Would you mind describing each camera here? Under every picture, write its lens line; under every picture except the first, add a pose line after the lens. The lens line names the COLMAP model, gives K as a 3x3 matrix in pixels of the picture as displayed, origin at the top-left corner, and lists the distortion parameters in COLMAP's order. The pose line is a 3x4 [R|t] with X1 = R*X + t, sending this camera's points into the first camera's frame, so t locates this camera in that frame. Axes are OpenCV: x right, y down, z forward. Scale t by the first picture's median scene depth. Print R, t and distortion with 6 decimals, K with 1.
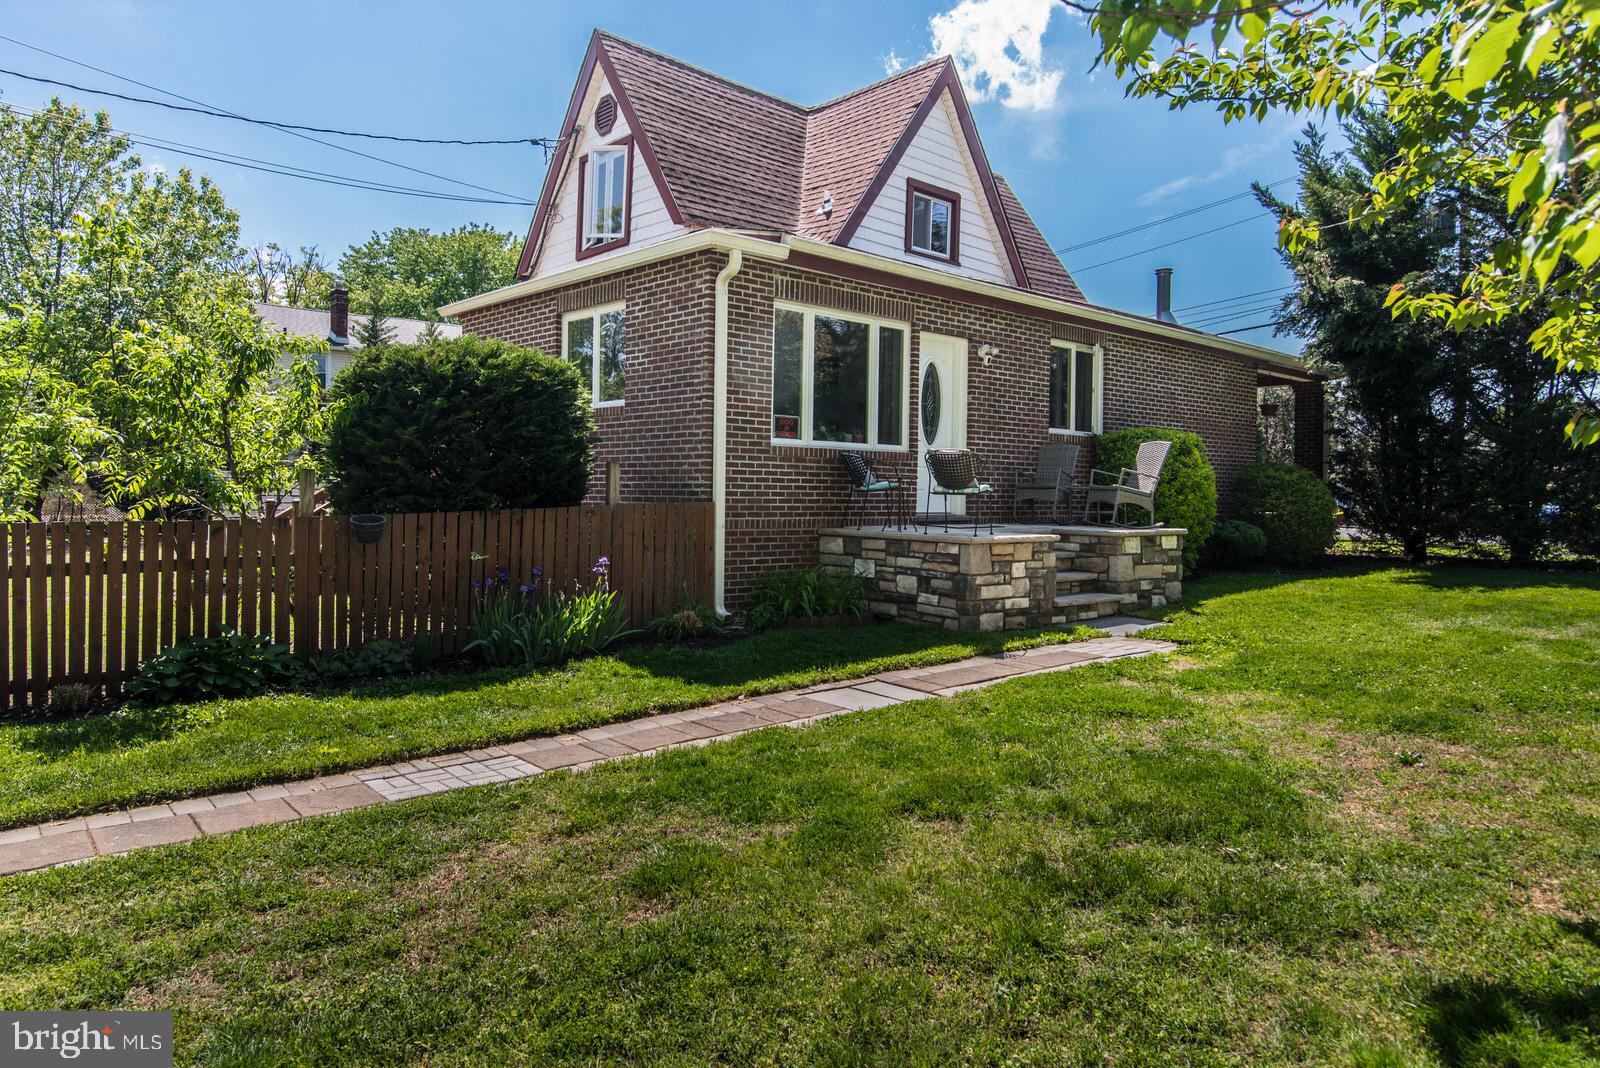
lens RADIAL K [[1028.4, 0, 769.3], [0, 1028.4, 500.8], [0, 0, 1]] dist [0.000105, 0.001163]
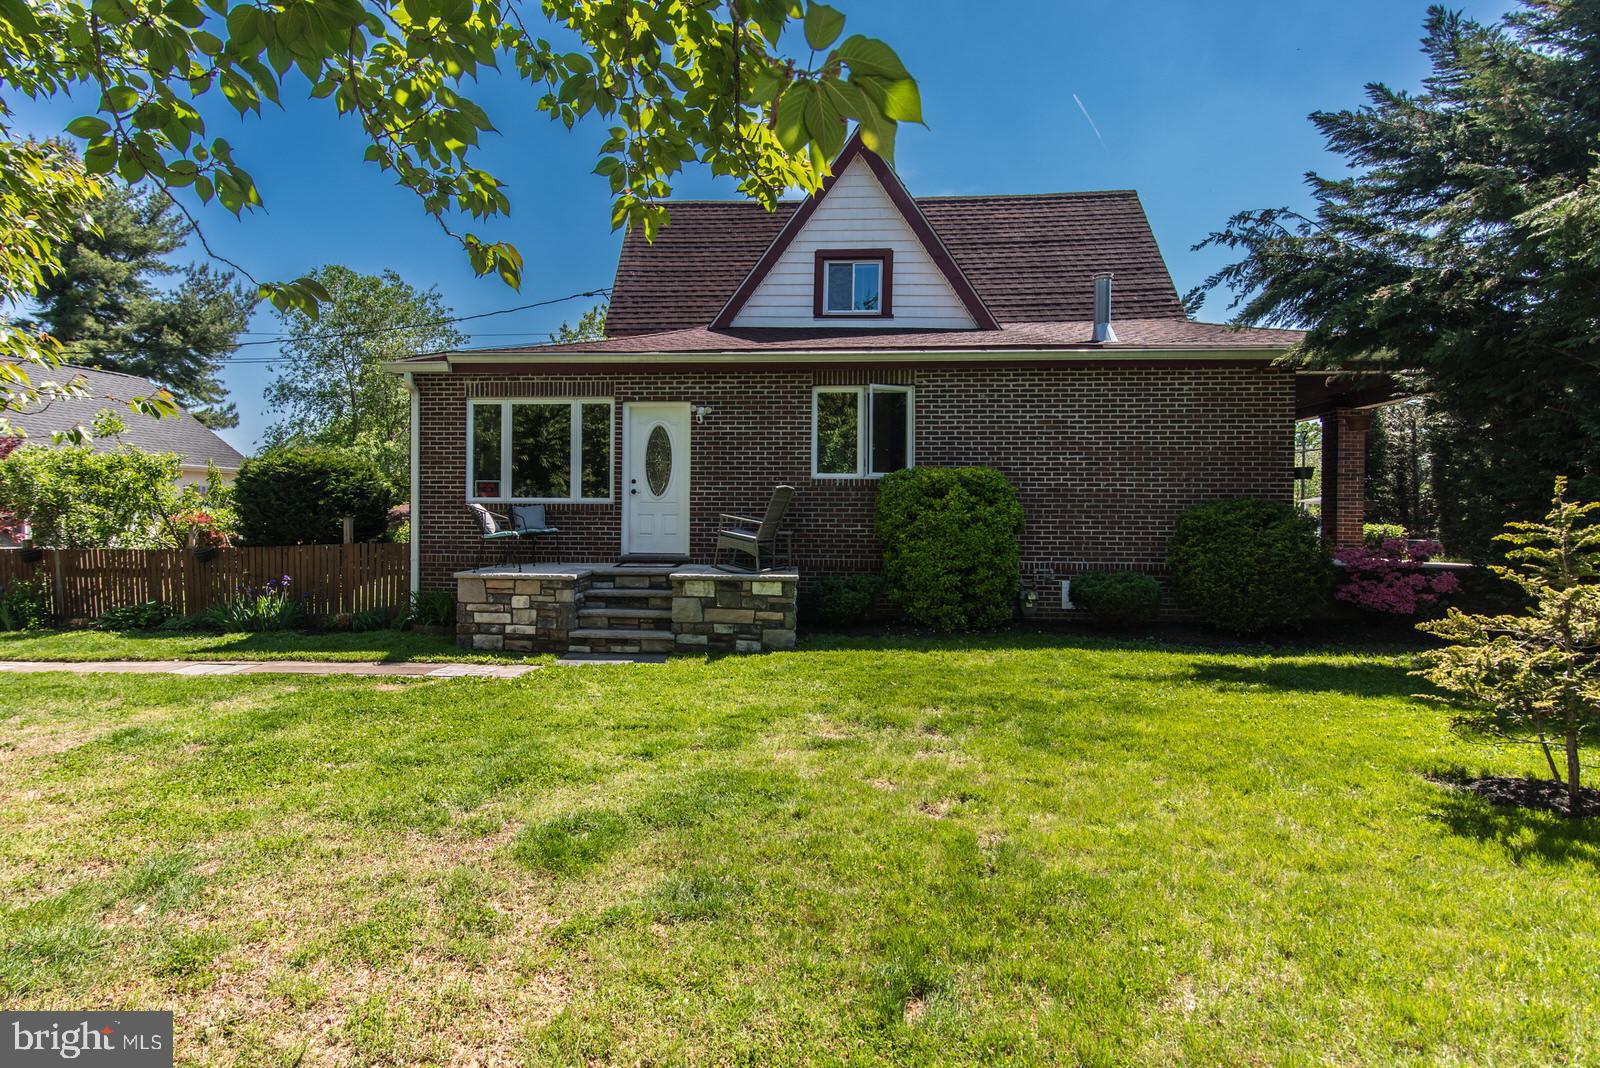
lens RADIAL K [[807.0, 0, 717.9], [0, 807.0, 530.8], [0, 0, 1]] dist [-0.000337, -0.000154]
pose [[0.691820, 0.001818, -0.722068, 0.925357], [-0.005038, 0.999985, -0.002309, -0.013213], [0.722053, 0.005235, 0.691818, 0.434295]]
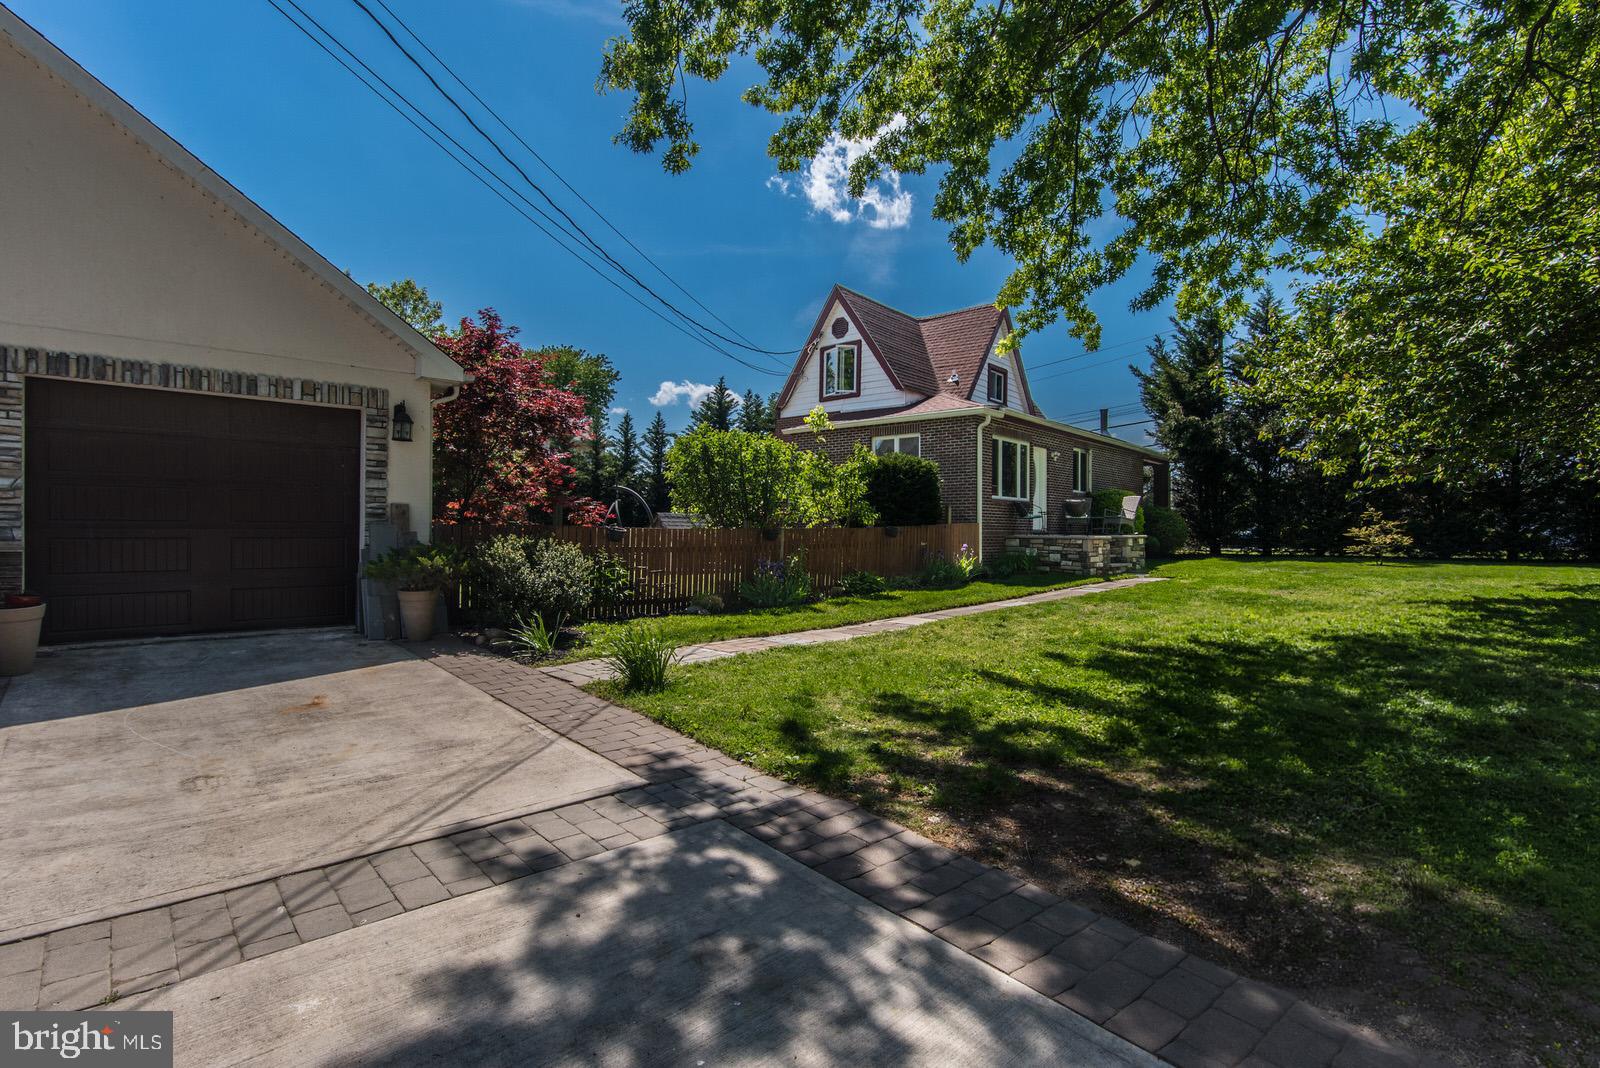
lens RADIAL K [[776.1, 0, 801.3], [0, 776.1, 538.8], [0, 0, 1]] dist [-0.001832, -0.000075]
pose [[0.989326, -0.011222, 0.145288, -0.594899], [0.011519, 0.999933, -0.001199, 0.029095], [-0.145265, 0.002859, 0.989389, -0.570118]]
